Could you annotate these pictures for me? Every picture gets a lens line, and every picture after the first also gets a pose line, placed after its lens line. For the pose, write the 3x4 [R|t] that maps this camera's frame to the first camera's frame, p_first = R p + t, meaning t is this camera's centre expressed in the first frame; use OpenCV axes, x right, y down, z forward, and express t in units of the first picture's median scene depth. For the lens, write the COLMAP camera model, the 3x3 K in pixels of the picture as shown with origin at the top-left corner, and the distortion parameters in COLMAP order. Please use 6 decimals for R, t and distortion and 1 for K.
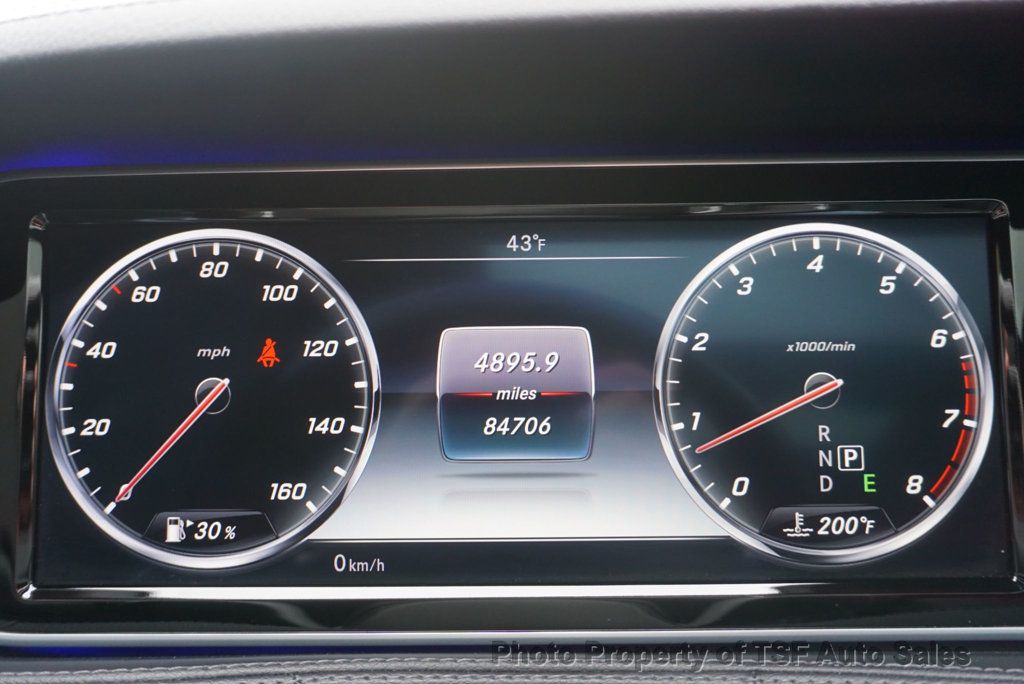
lens RADIAL K [[982.1, 0, 510.1], [0, 982.1, 333.3], [0, 0, 1]] dist [-0.003248, 0.000000]
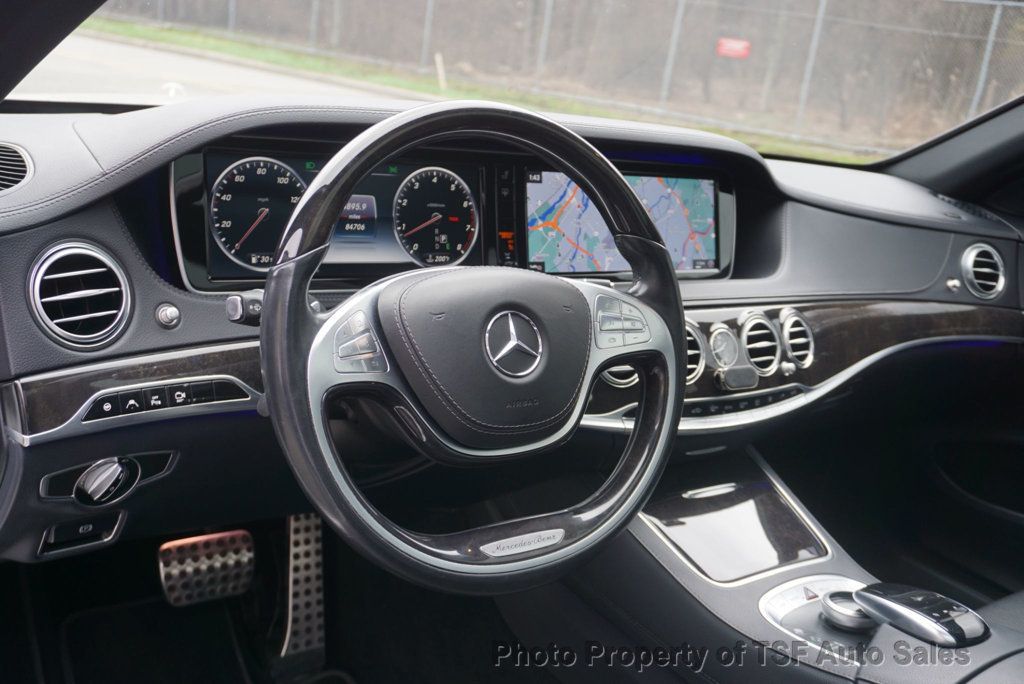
lens RADIAL K [[1034.4, 0, 467.7], [0, 1034.4, 345.5], [0, 0, 1]] dist [0.008469, 0.000000]
pose [[0.819501, -0.041230, 0.571593, -1.603073], [-0.029836, 0.992986, 0.114402, 0.080676], [-0.572301, -0.110807, 0.812523, -1.938782]]
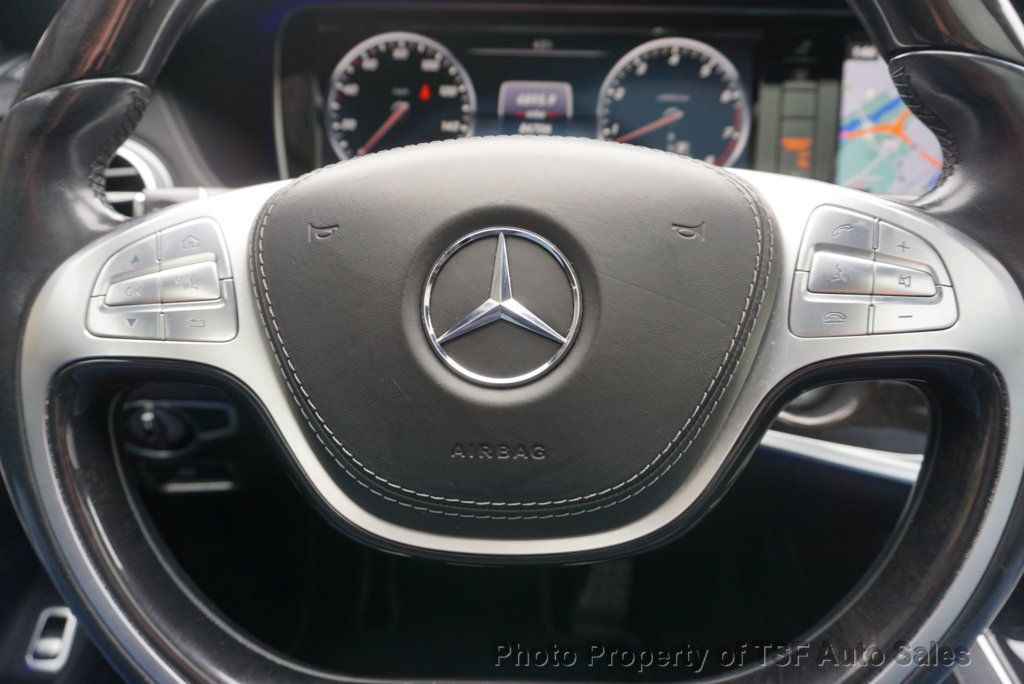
lens RADIAL K [[672.4, 0, 512.4], [0, 672.4, 334.4], [0, 0, 1]] dist [-0.032043, 0.008353]
pose [[0.999171, 0.038079, -0.014432, -0.004939], [-0.034777, 0.982296, 0.184081, 0.274104], [0.021186, -0.183426, 0.982805, -0.593064]]
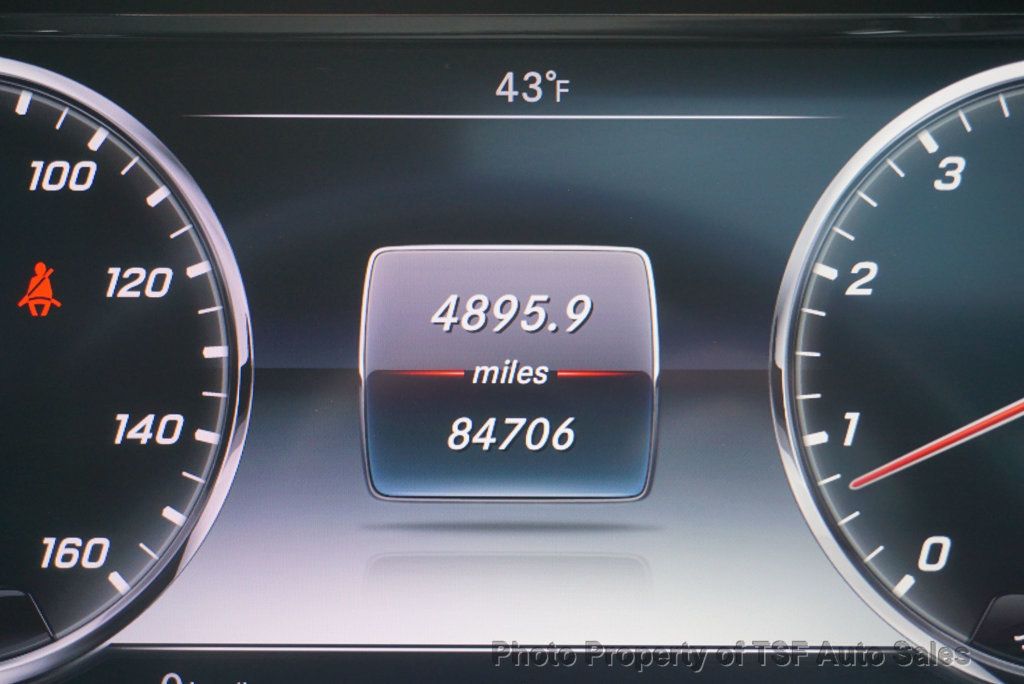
lens RADIAL K [[1666.7, 0, 508.4], [0, 1666.7, 338.4], [0, 0, 1]] dist [0.020891, 0.000000]
pose [[0.999922, 0.012494, 0.000852, 0.004284], [-0.012513, 0.999577, 0.026253, 0.019608], [-0.000524, -0.026262, 0.999655, 0.107017]]
